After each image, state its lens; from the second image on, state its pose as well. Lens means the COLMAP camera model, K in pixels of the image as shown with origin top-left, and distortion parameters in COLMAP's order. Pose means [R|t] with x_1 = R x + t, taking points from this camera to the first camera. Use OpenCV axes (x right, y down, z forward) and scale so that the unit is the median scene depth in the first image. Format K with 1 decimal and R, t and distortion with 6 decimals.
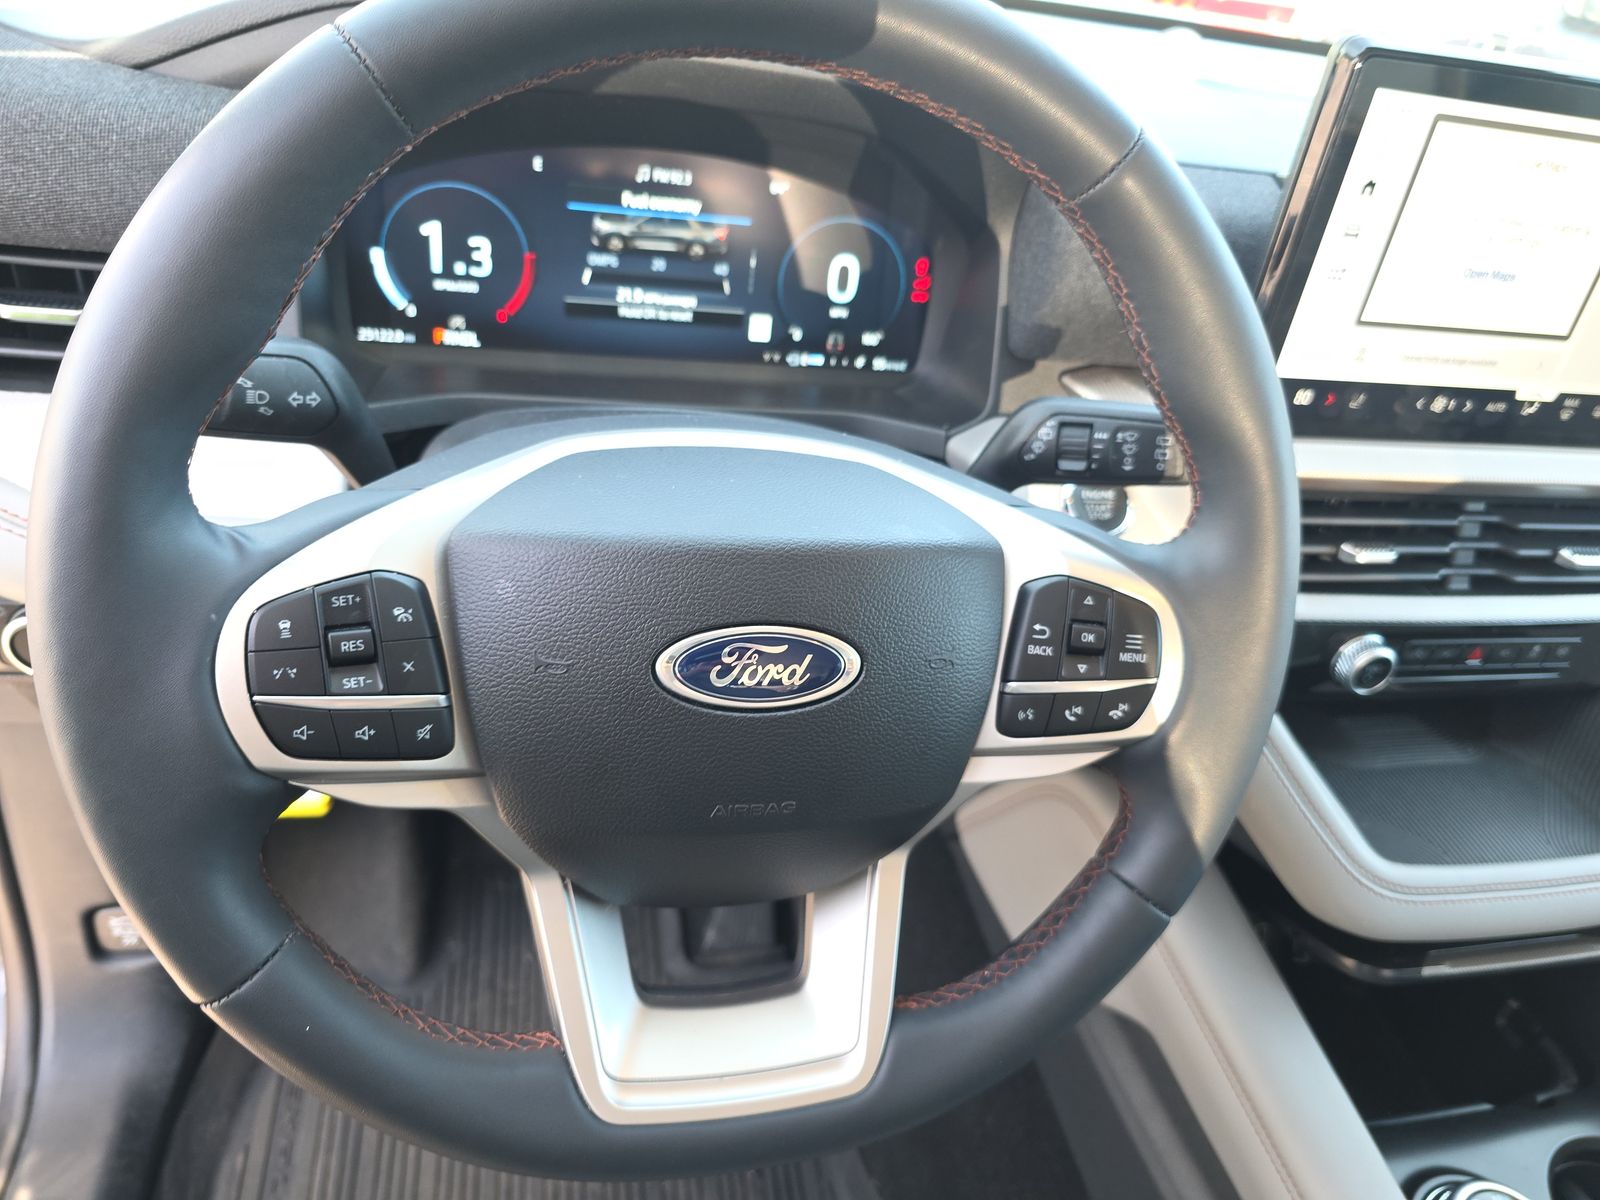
lens RADIAL K [[1124.3, 0, 825.0], [0, 1124.3, 594.6], [0, 0, 1]] dist [0.027199, -0.006576]
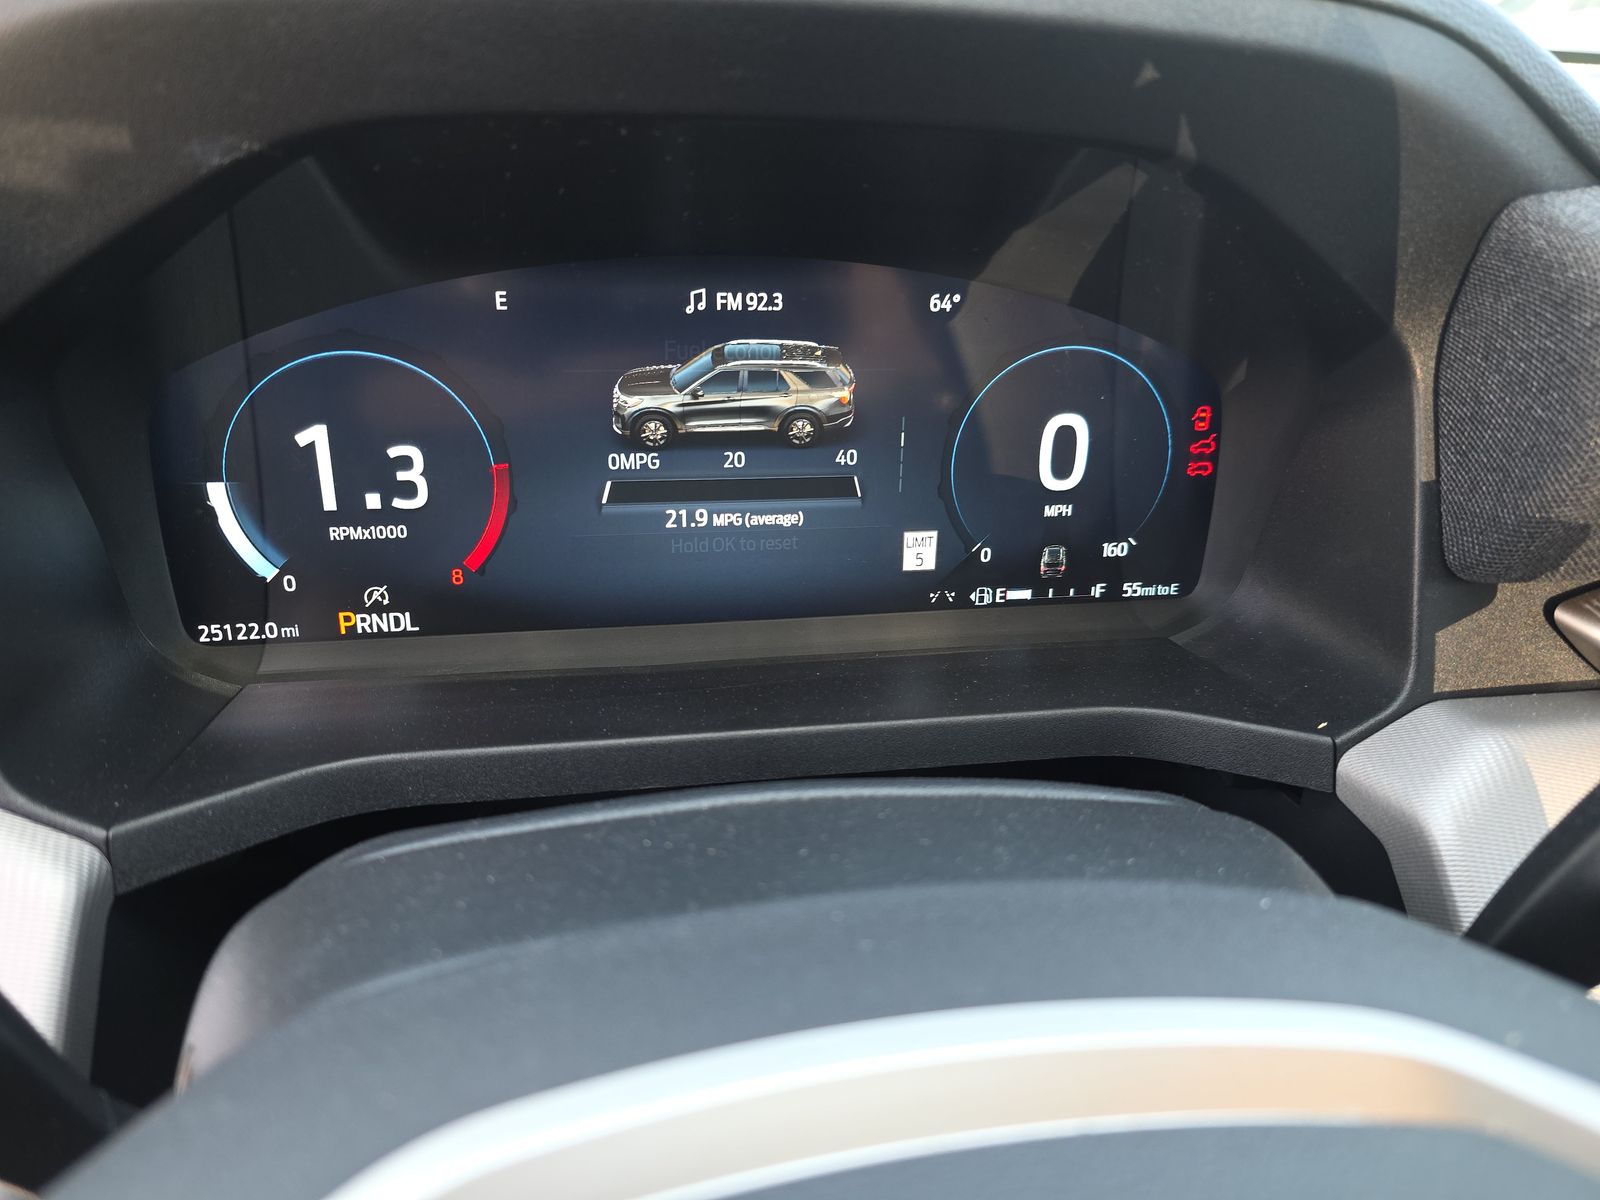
lens RADIAL K [[1124.3, 0, 825.0], [0, 1124.3, 594.6], [0, 0, 1]] dist [0.027199, -0.006576]
pose [[0.994200, -0.078385, -0.073636, -0.075283], [0.068870, 0.989903, -0.123890, -0.171966], [0.082604, 0.118100, 0.989560, 0.516723]]
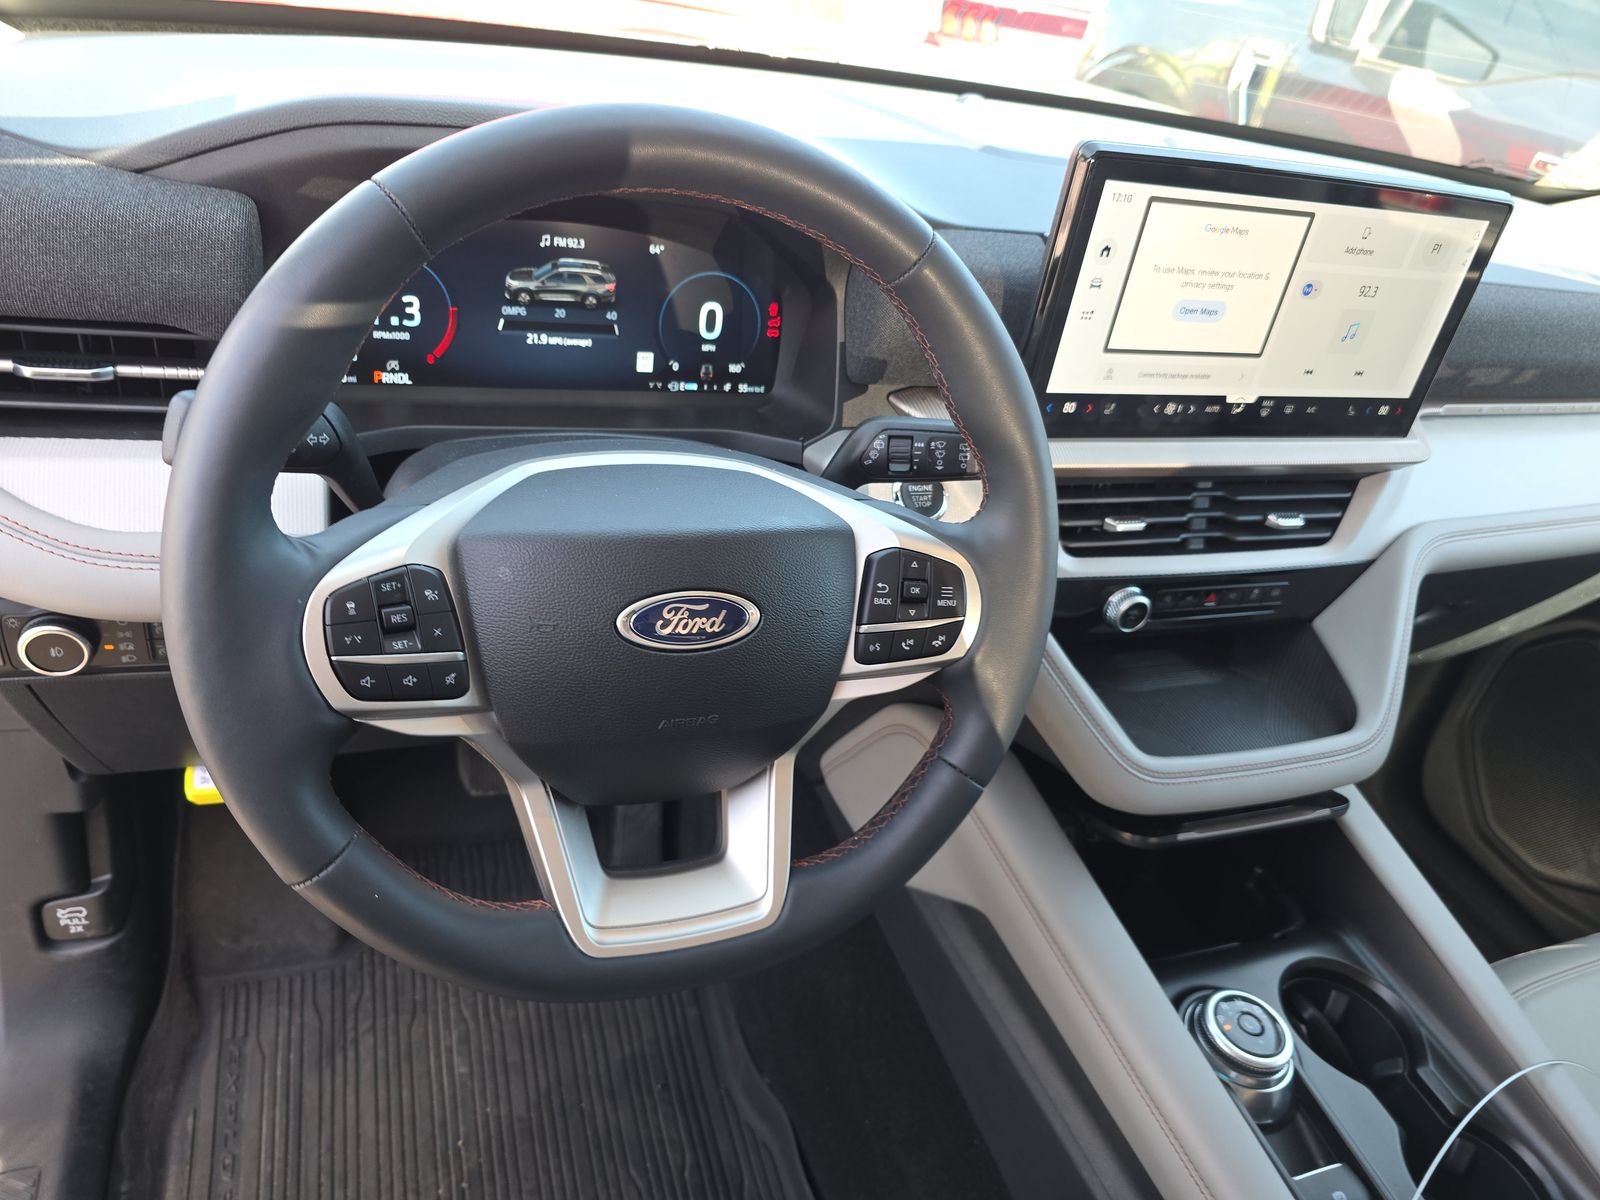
lens RADIAL K [[1084.1, 0, 800.0], [0, 1084.1, 600.0], [0, 0, 1]] dist [0.049062, -0.005164]
pose [[0.992195, -0.051902, 0.113384, -0.043754], [0.050757, 0.998627, 0.012972, 0.016945], [-0.113901, -0.007115, 0.993467, -0.225406]]
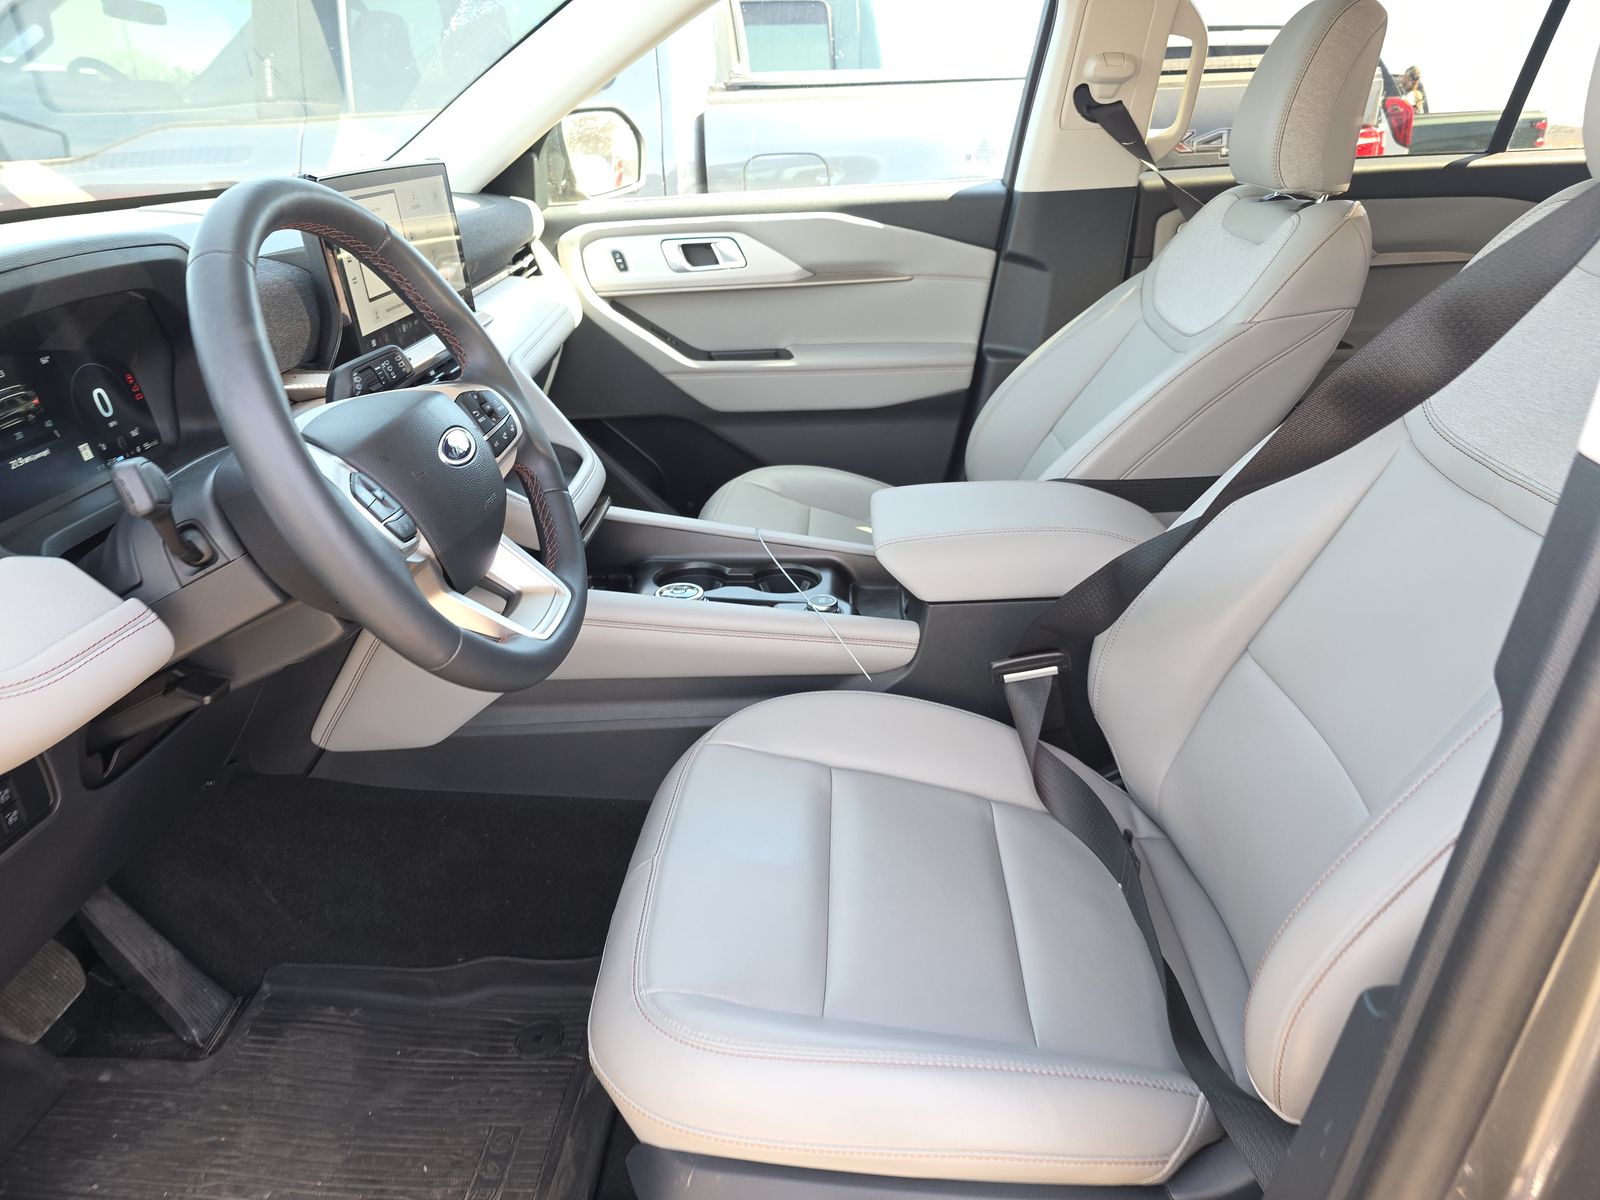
lens RADIAL K [[1124.3, 0, 825.0], [0, 1124.3, 594.6], [0, 0, 1]] dist [0.027199, -0.006576]
pose [[0.244461, -0.530585, 0.811615, -1.265605], [0.594085, 0.743474, 0.307099, 0.016363], [-0.766357, 0.407094, 0.496963, -0.427444]]
